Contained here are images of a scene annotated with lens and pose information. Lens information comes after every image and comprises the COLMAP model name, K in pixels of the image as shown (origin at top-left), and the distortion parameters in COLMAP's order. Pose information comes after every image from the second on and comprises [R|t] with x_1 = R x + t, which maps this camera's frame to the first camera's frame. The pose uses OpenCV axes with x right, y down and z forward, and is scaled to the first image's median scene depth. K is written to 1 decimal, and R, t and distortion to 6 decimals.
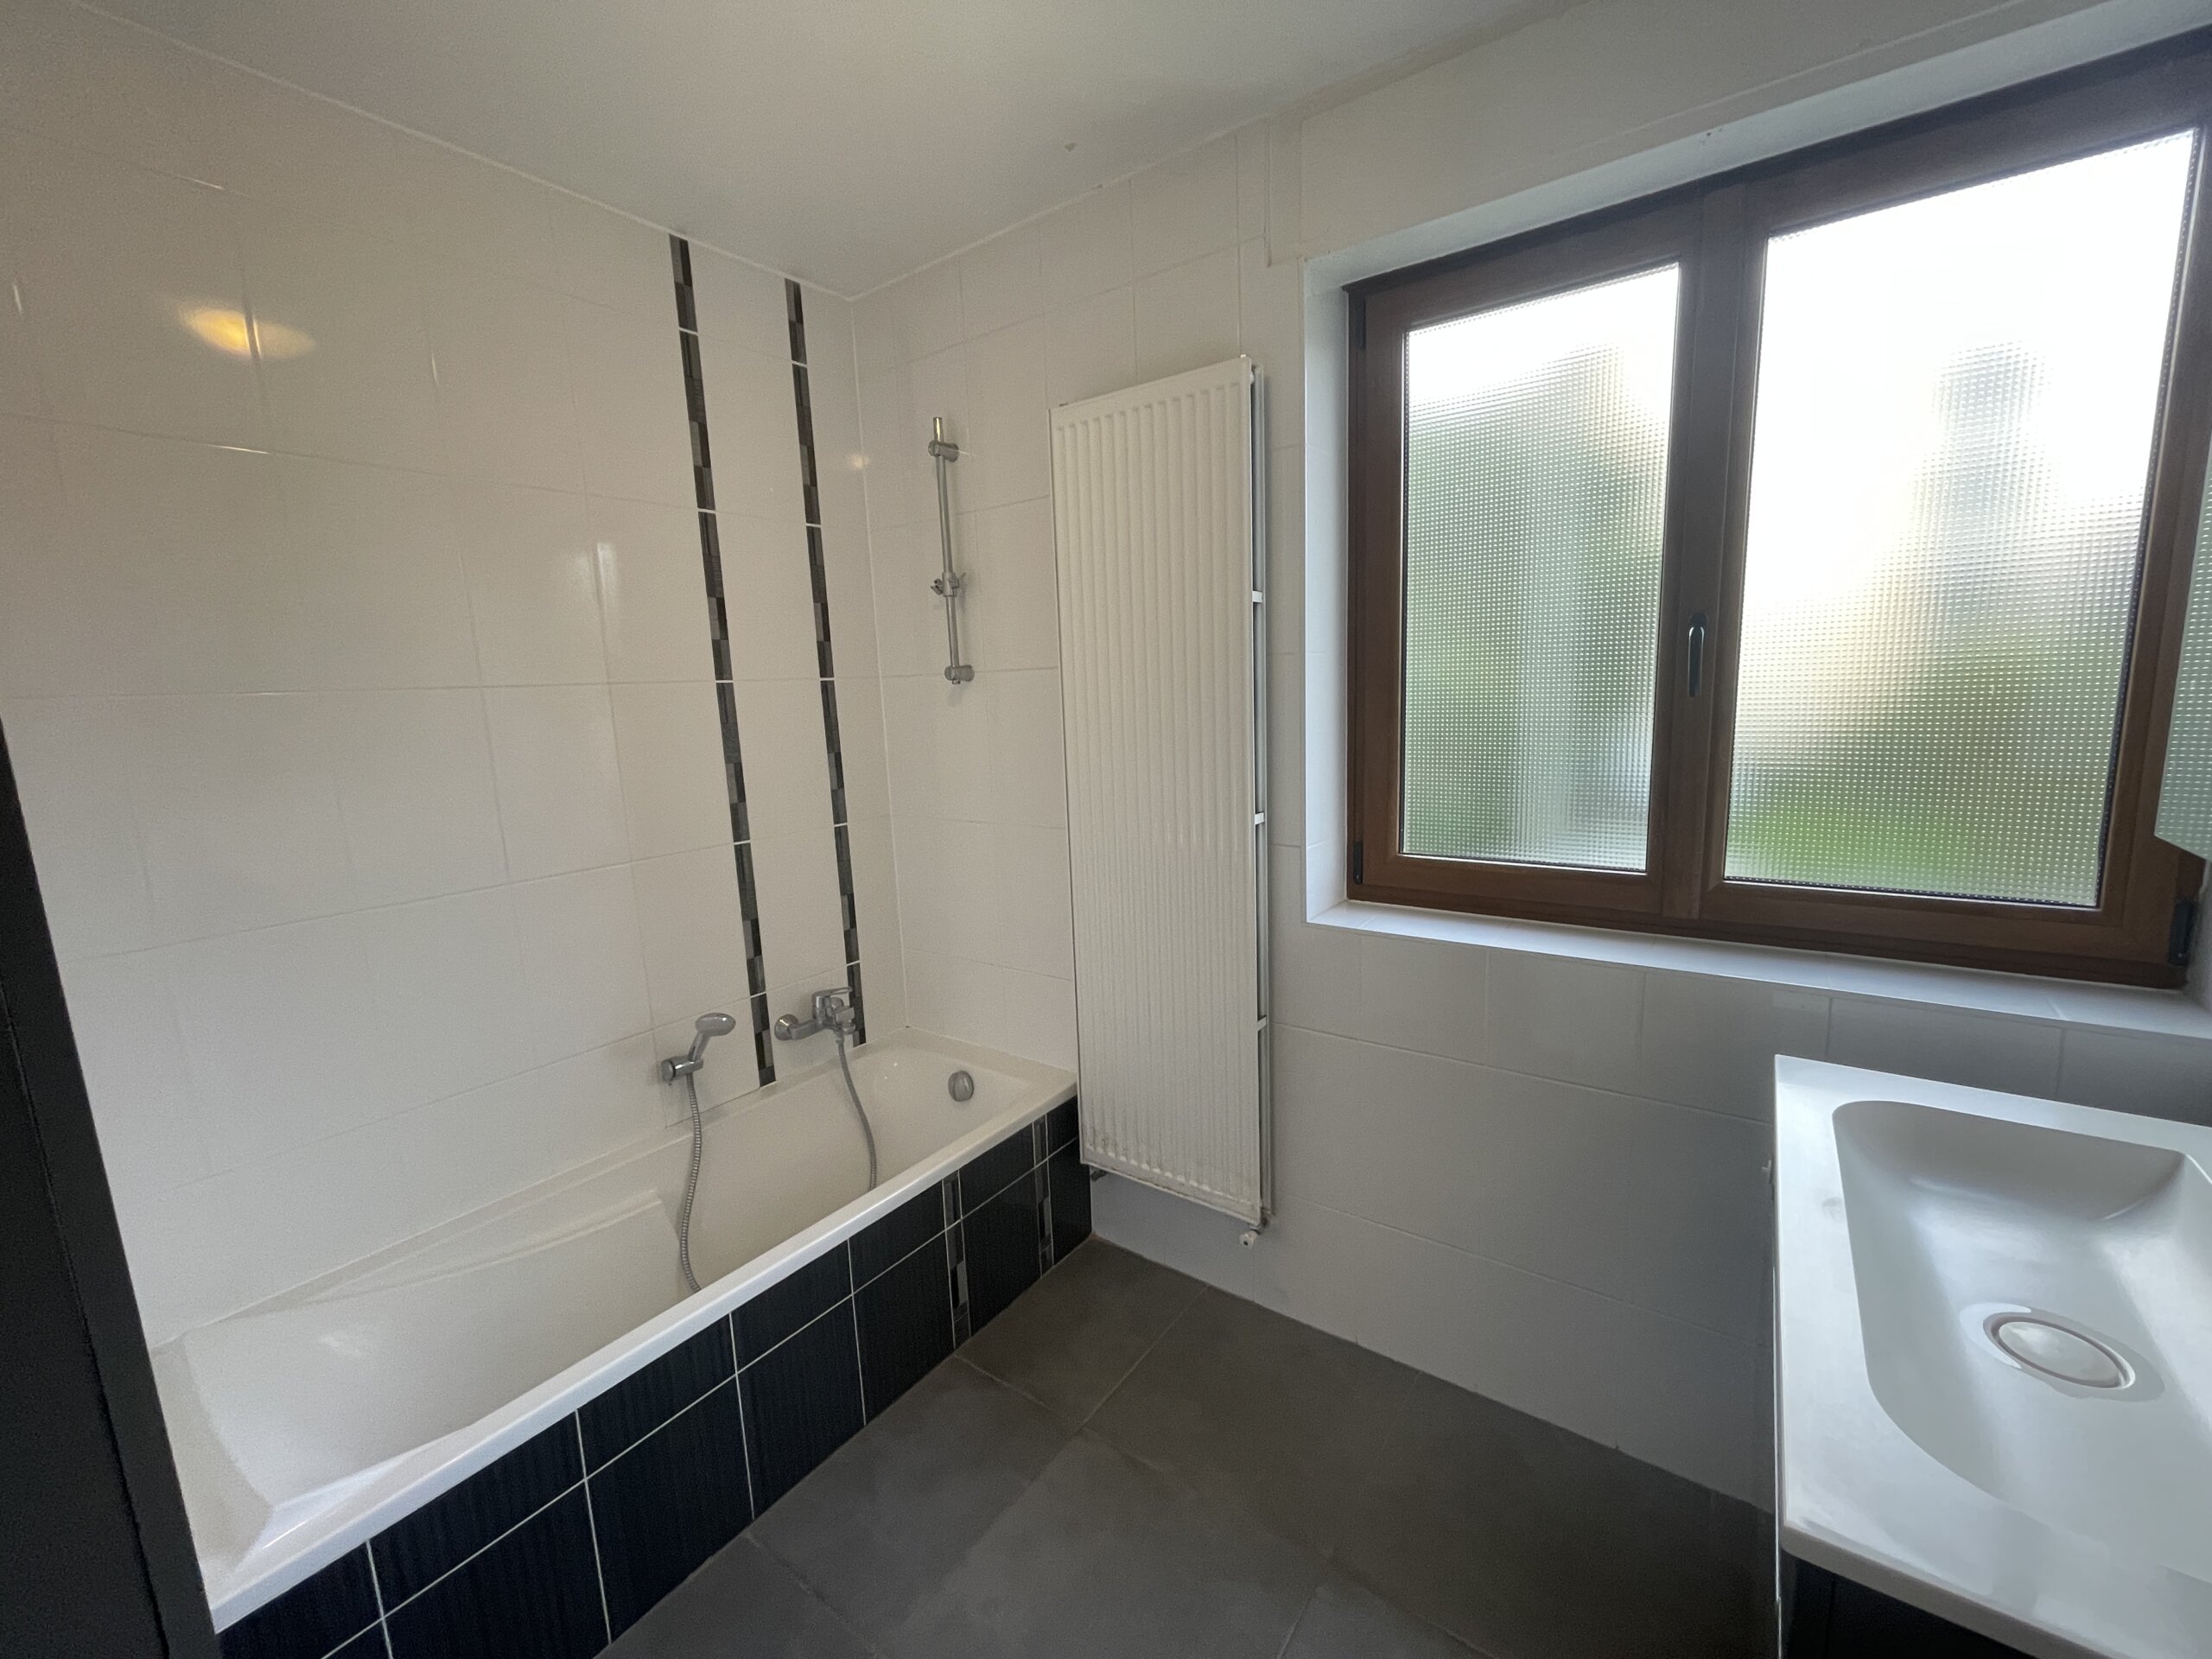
lens RADIAL K [[887.8, 0, 1107.1], [0, 887.8, 831.4], [0, 0, 1]] dist [0.003809, 0.000340]
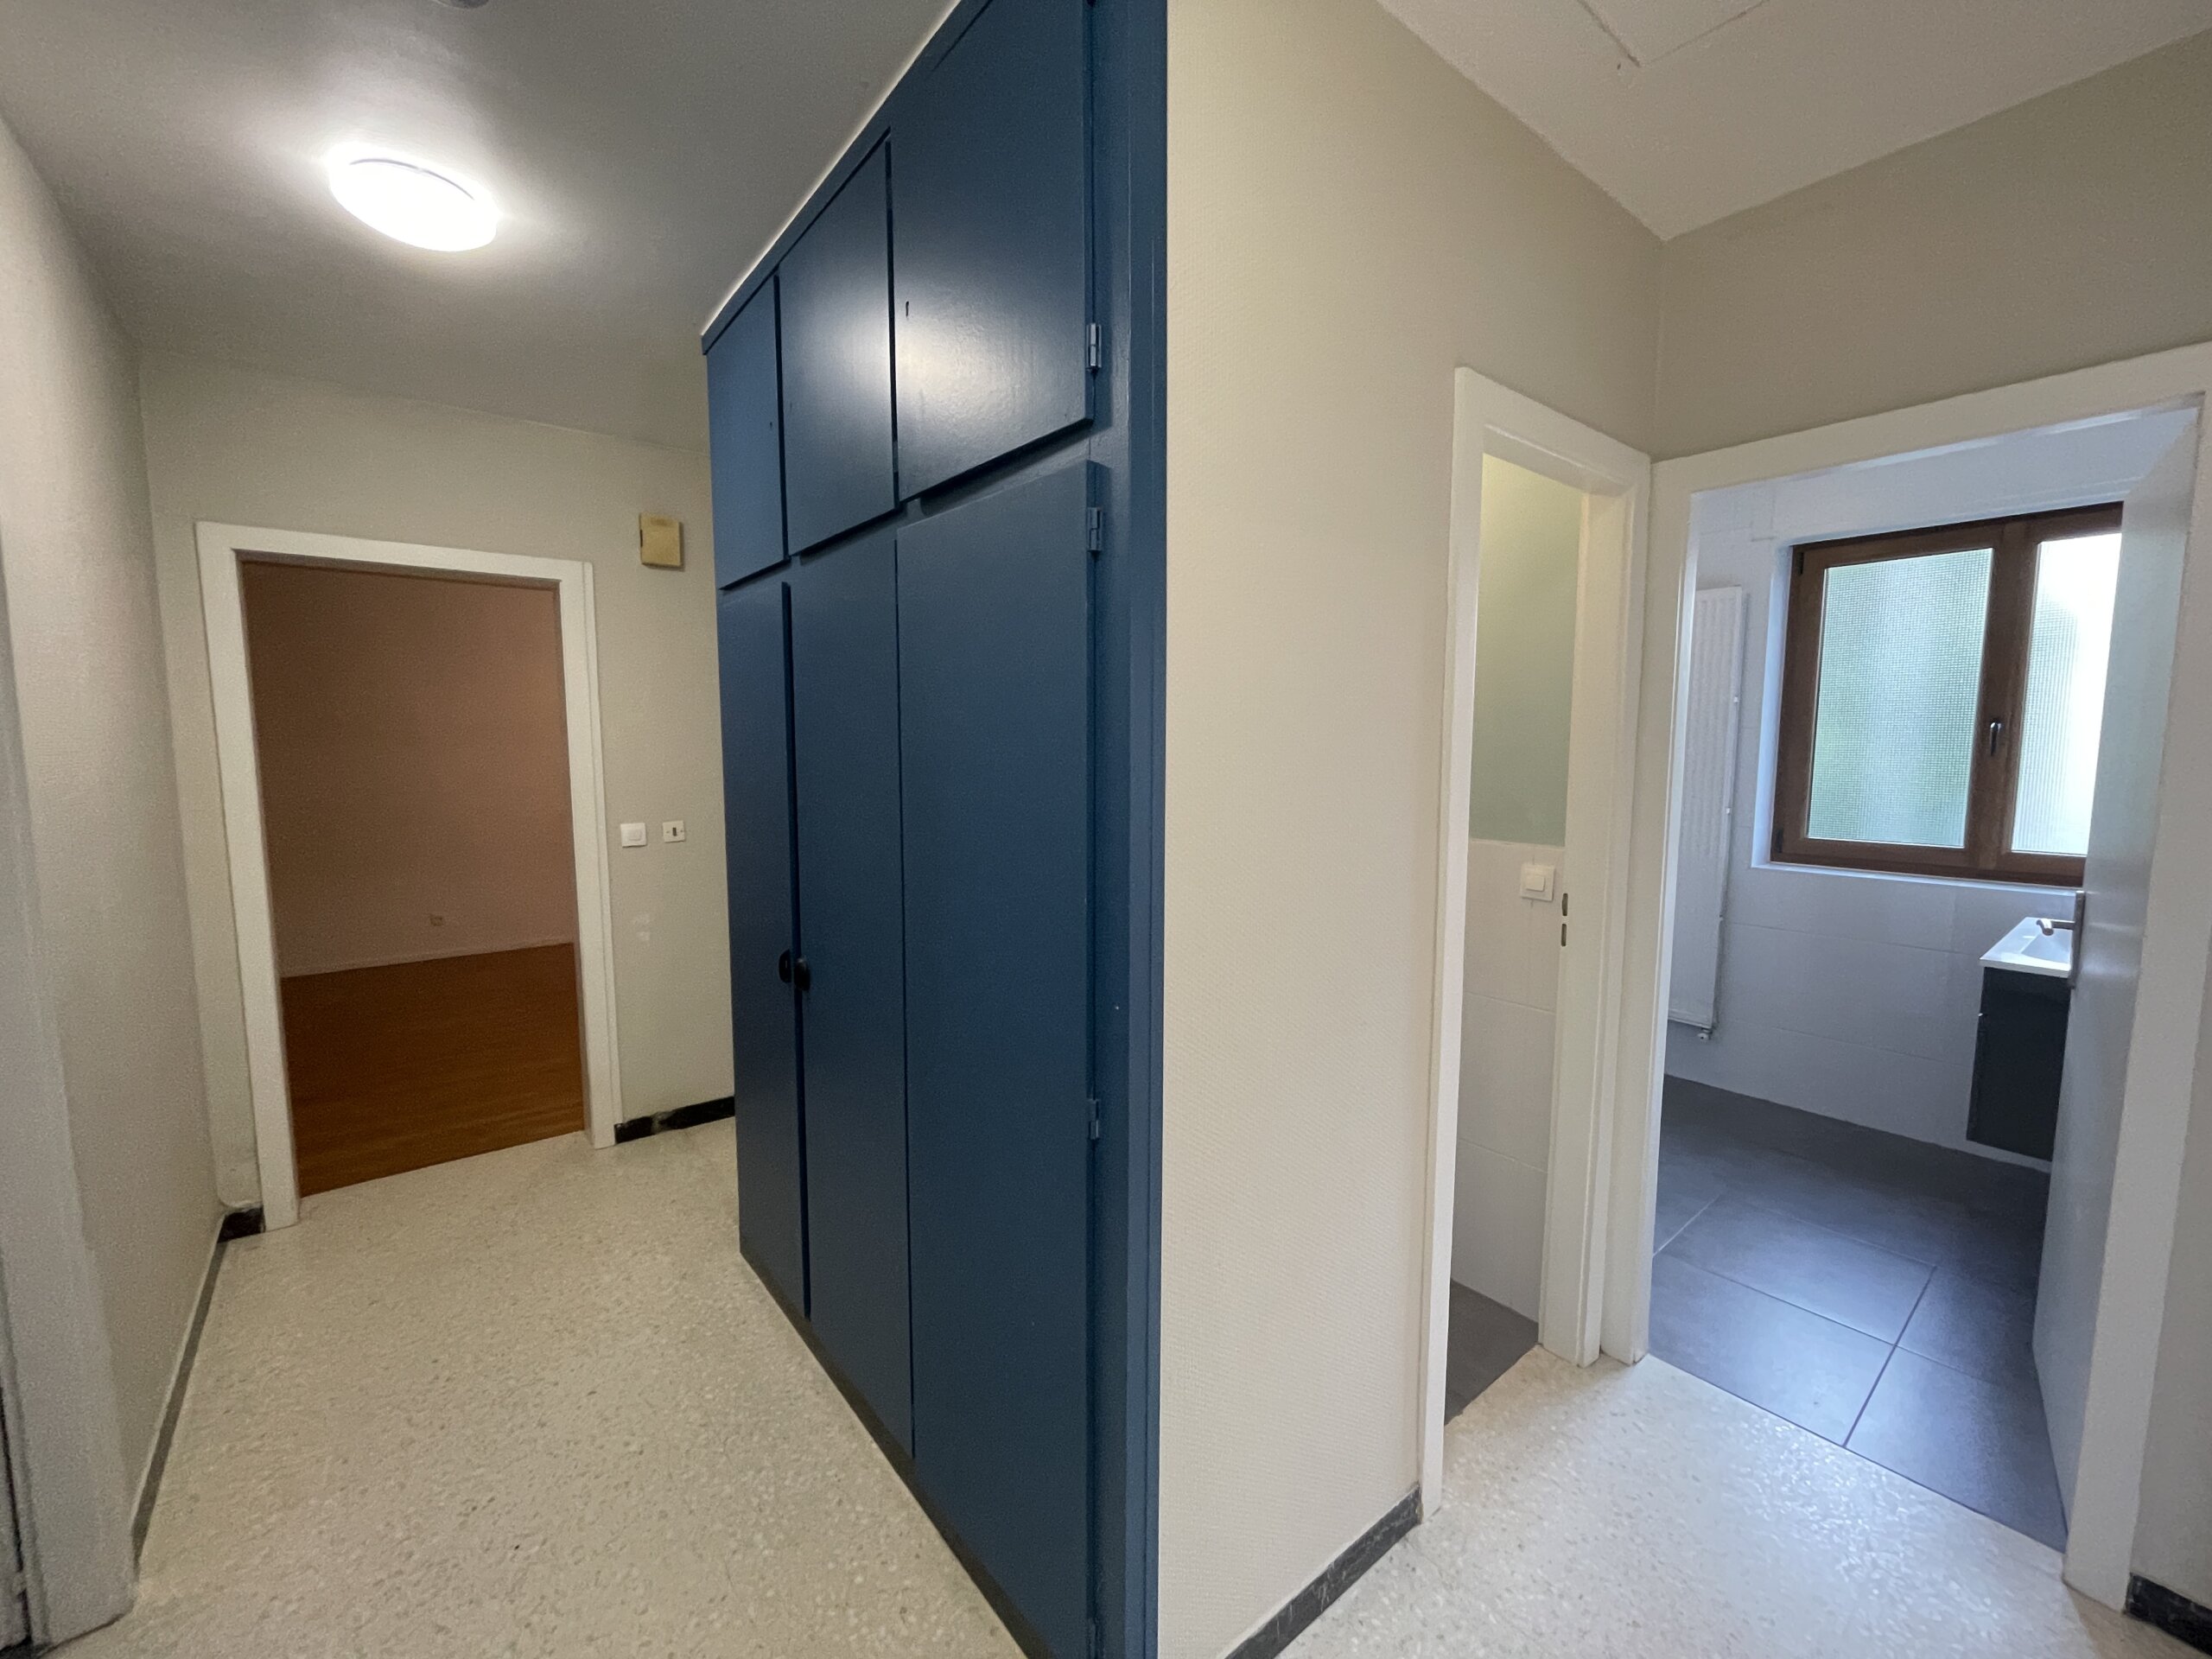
lens RADIAL K [[887.8, 0, 1111.2], [0, 887.8, 825.7], [0, 0, 1]] dist [0.003809, 0.000340]
pose [[0.961115, 0.058895, -0.269797, -0.612563], [-0.072208, 0.996600, -0.039678, 0.196834], [0.266543, 0.057617, 0.962099, -1.268265]]
